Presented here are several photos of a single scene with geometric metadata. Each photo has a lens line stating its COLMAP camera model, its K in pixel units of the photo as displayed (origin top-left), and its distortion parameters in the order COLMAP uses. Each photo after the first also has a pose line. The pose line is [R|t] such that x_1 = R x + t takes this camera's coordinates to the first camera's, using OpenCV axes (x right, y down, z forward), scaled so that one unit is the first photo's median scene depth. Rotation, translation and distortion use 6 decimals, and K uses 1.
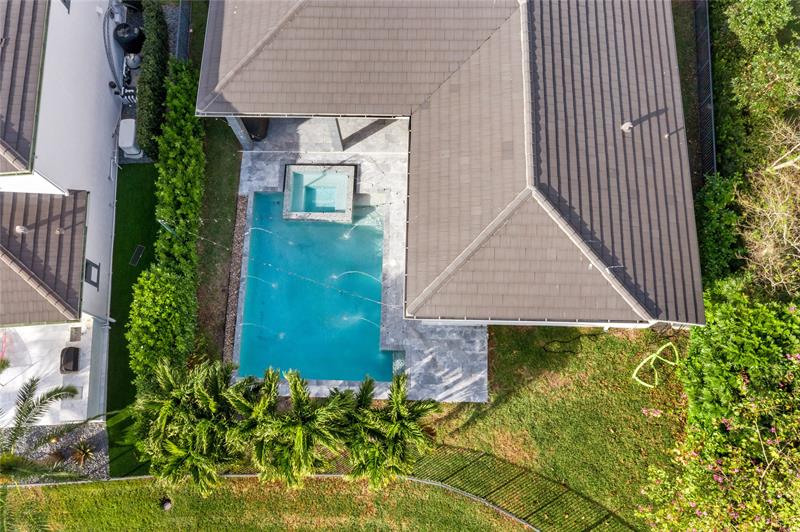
lens RADIAL K [[636.8, 0, 397.5], [0, 636.8, 265.6], [0, 0, 1]] dist [-0.020092, 0.006189]
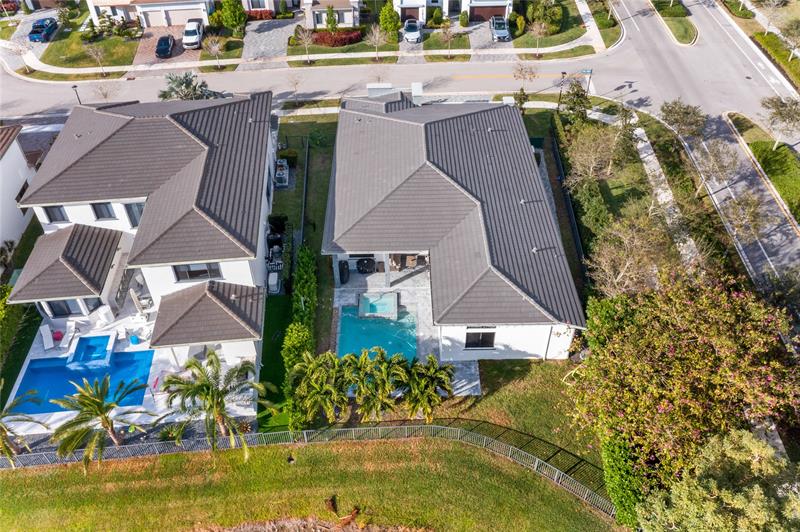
lens RADIAL K [[636.8, 0, 400.0], [0, 636.8, 265.8], [0, 0, 1]] dist [-0.020092, 0.006189]
pose [[0.999296, -0.017901, 0.032964, -0.136385], [0.032594, 0.849335, -0.526846, 0.849921], [-0.018567, 0.527550, 0.849321, -0.677474]]
